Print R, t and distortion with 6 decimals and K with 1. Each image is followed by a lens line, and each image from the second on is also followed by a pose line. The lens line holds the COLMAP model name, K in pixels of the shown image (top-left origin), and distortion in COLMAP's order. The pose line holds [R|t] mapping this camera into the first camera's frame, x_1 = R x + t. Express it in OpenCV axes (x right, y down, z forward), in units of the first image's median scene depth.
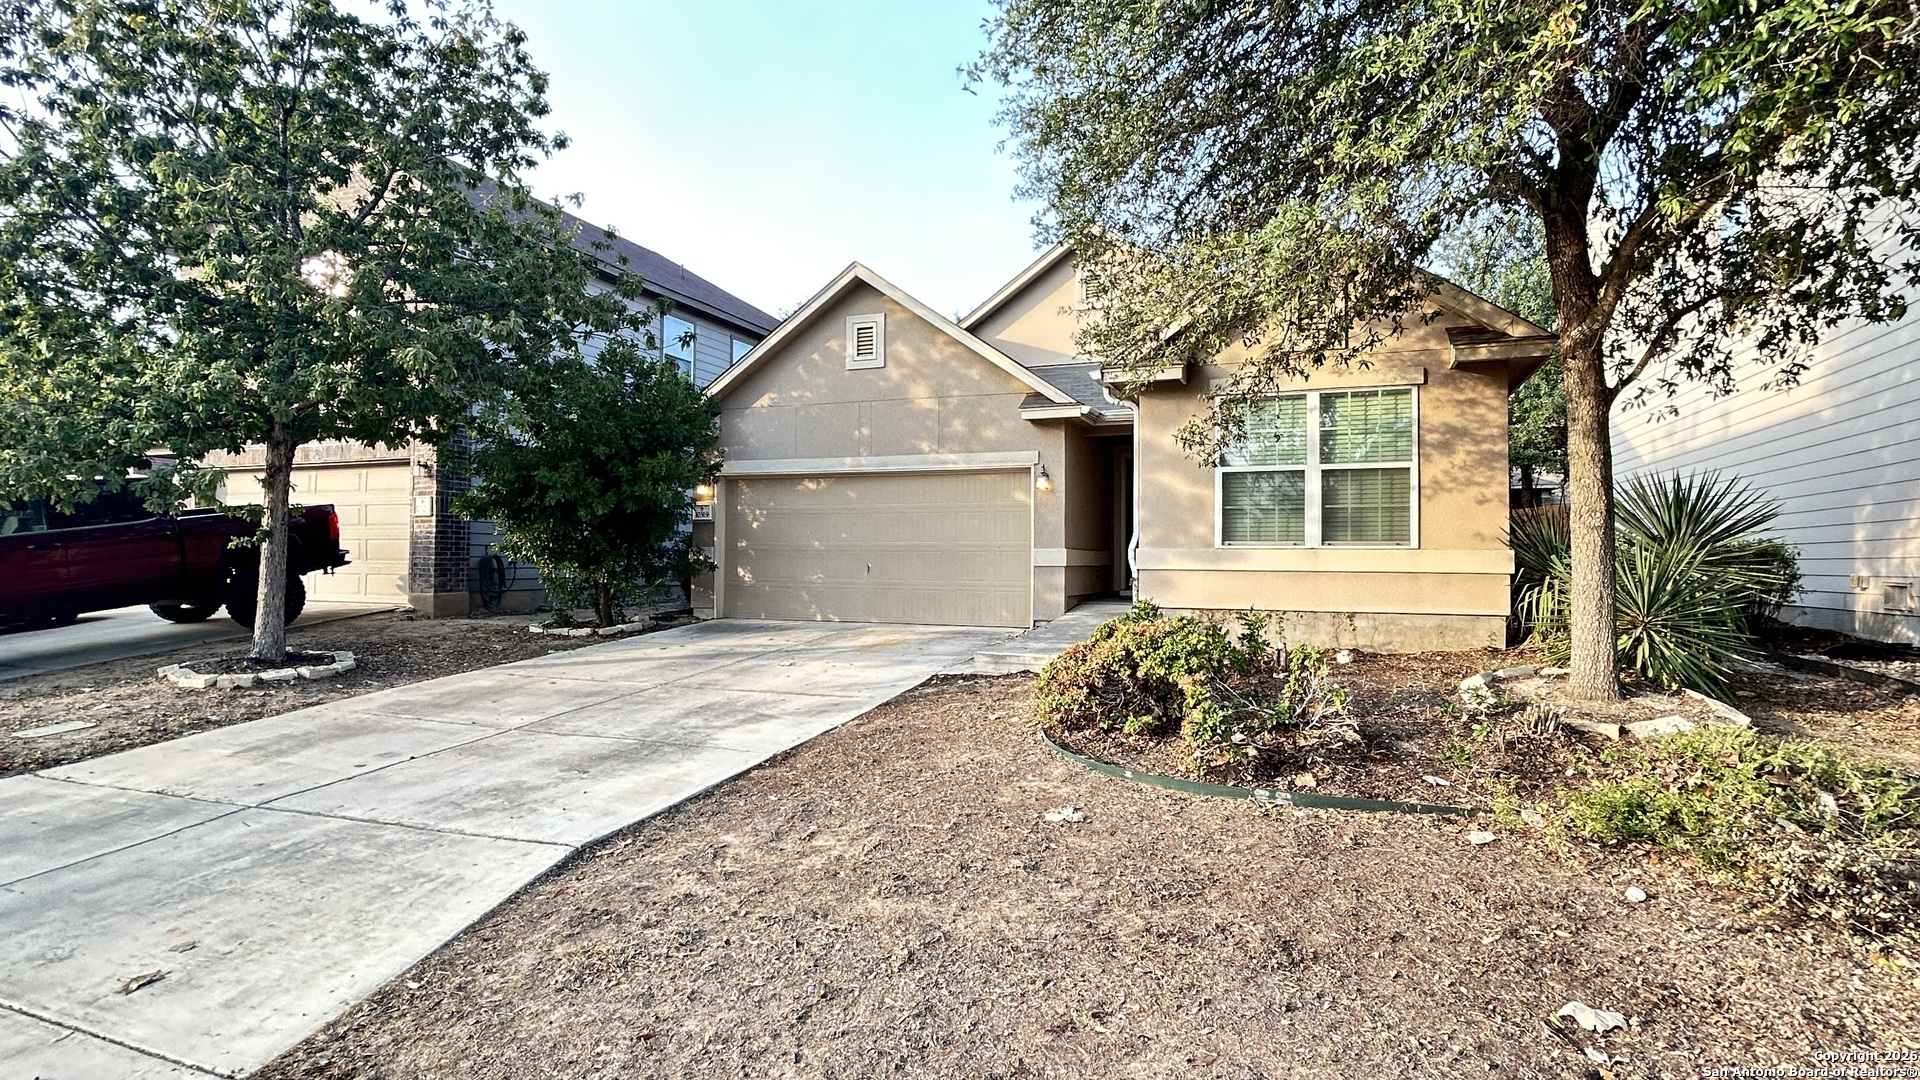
lens RADIAL K [[960.3, 0, 960.0], [0, 960.3, 540.0], [0, 0, 1]] dist [0.004136, 0.000344]
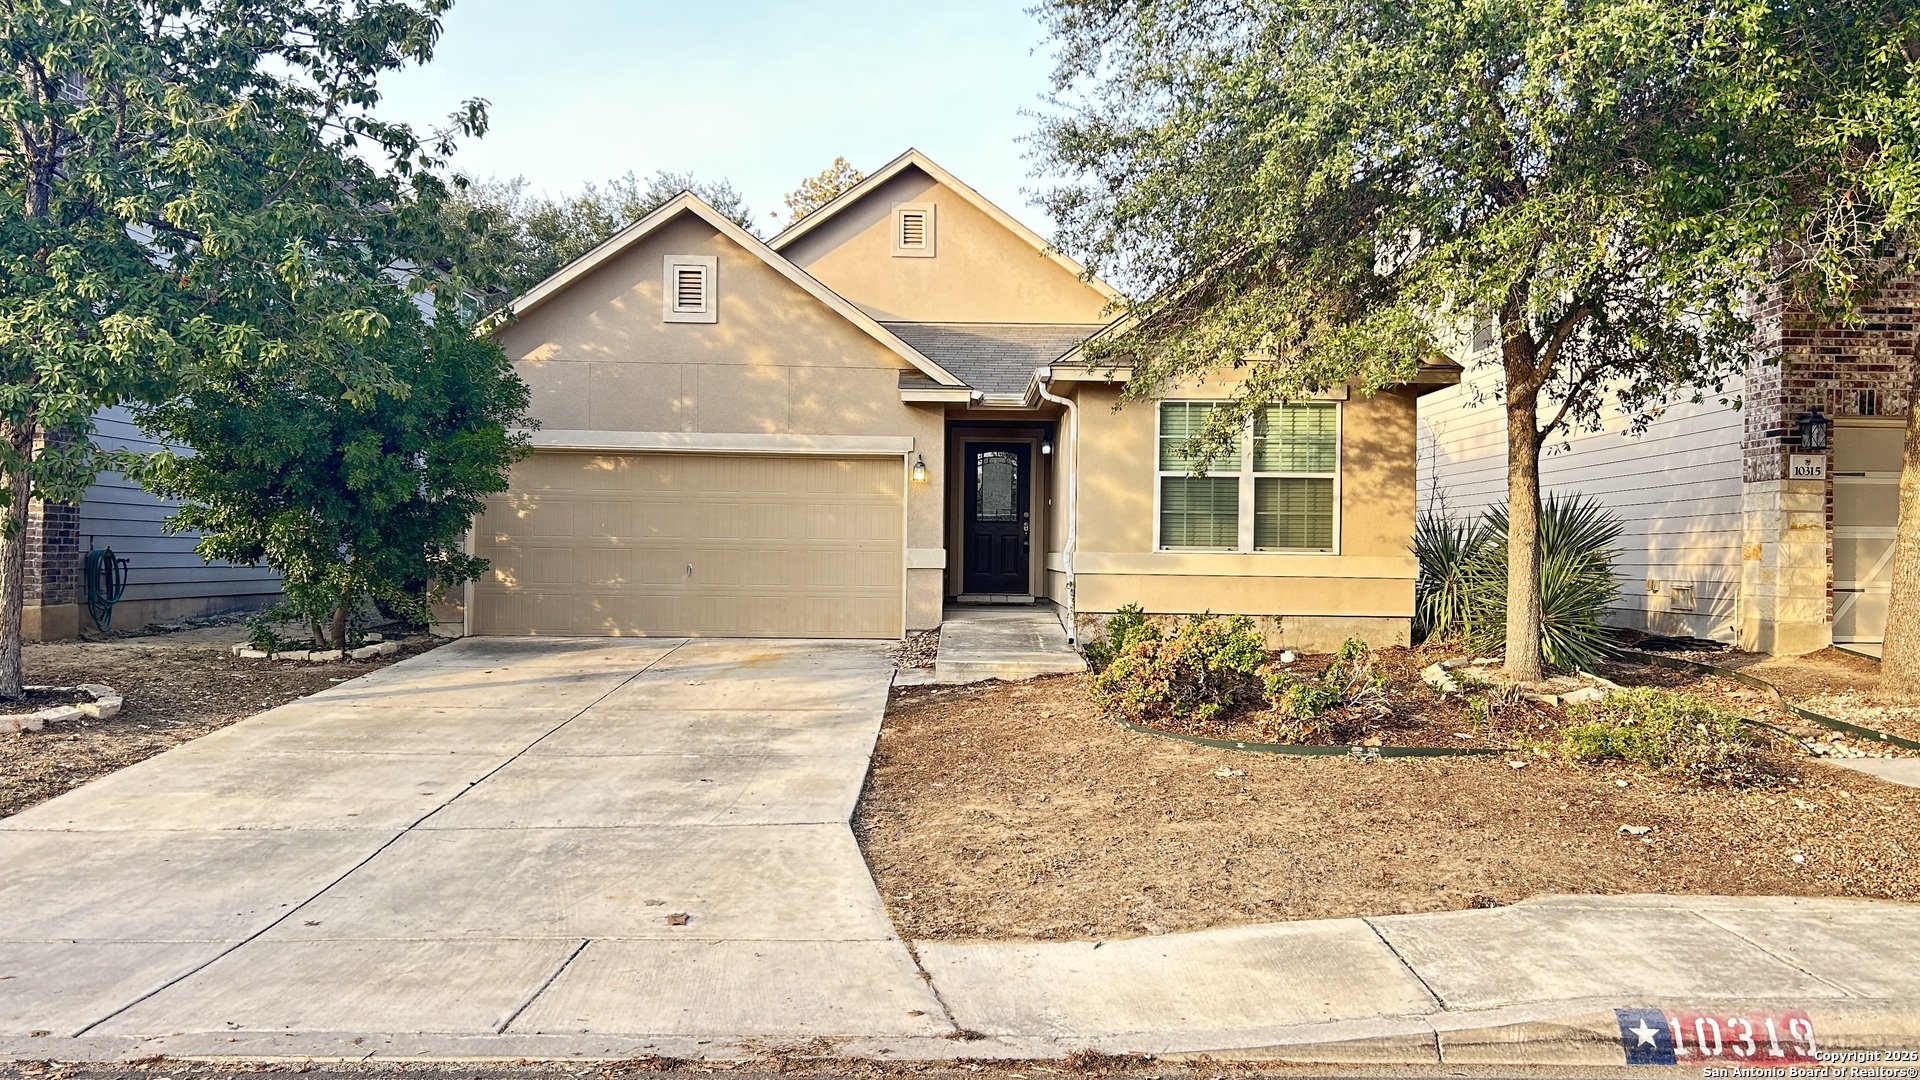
lens RADIAL K [[1491.2, 0, 959.3], [0, 1491.2, 530.2], [0, 0, 1]] dist [0.154665, -0.314181]
pose [[0.926833, 0.011579, 0.375295, -0.522783], [-0.014324, 0.999887, 0.004525, -0.019735], [-0.375200, -0.009570, 0.926894, -0.377574]]
